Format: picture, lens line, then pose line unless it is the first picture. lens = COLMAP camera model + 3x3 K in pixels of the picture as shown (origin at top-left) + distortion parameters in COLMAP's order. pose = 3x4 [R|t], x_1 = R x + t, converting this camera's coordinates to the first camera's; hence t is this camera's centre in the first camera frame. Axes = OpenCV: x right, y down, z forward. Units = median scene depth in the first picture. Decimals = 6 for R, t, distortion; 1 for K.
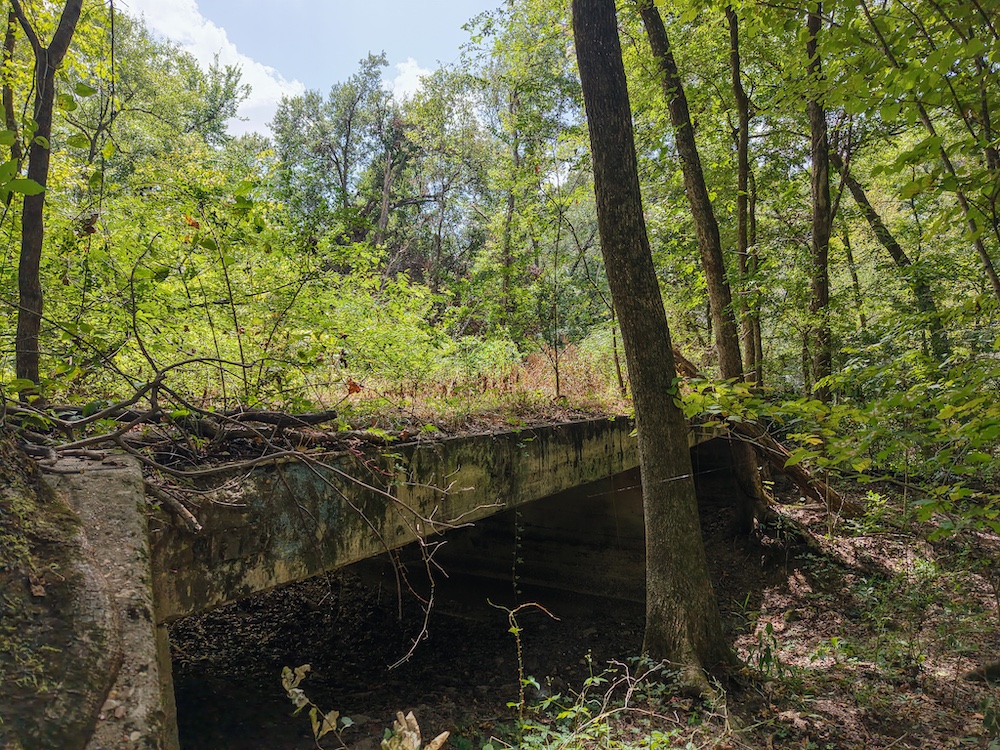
lens RADIAL K [[660.0, 0, 499.5], [0, 660.0, 374.1], [0, 0, 1]] dist [0.029344, -0.038161]
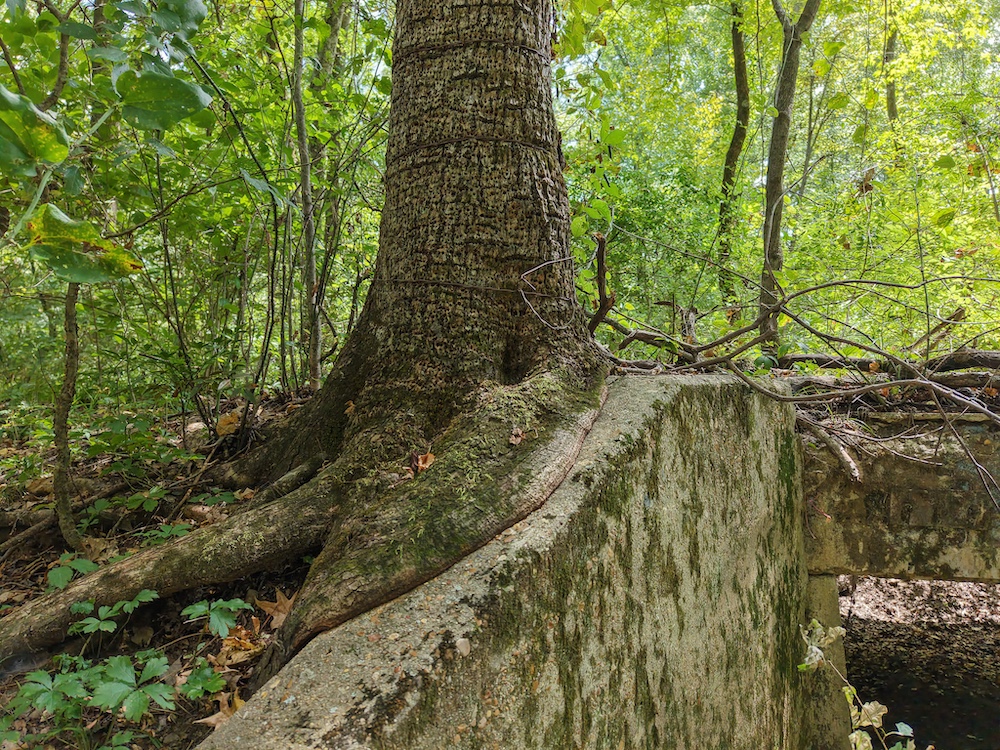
lens RADIAL K [[660.0, 0, 500.3], [0, 660.0, 378.3], [0, 0, 1]] dist [0.029344, -0.038161]
pose [[0.336626, -0.014249, -0.941531, 0.195687], [0.019302, 0.999780, -0.008230, 0.089225], [0.941441, -0.015403, 0.336827, 0.225452]]
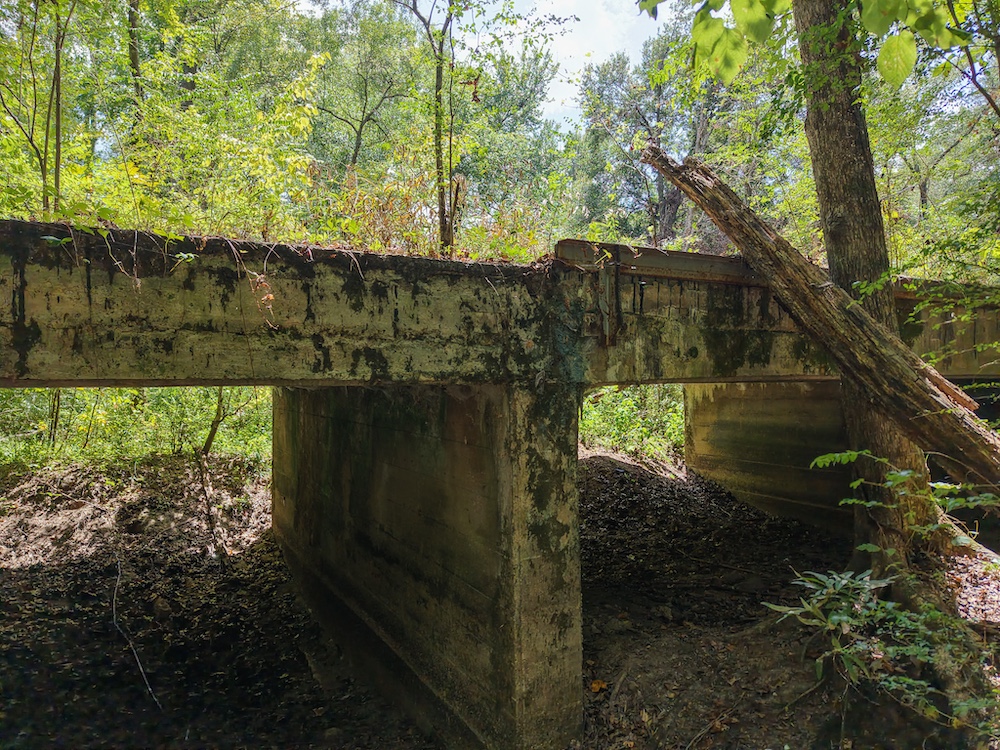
lens RADIAL K [[660.0, 0, 503.7], [0, 660.0, 371.6], [0, 0, 1]] dist [0.029344, -0.038161]
pose [[0.838586, -0.010339, -0.544671, 1.536331], [0.011666, 0.999931, -0.001020, 0.374863], [0.544644, -0.005499, 0.838649, 2.207516]]
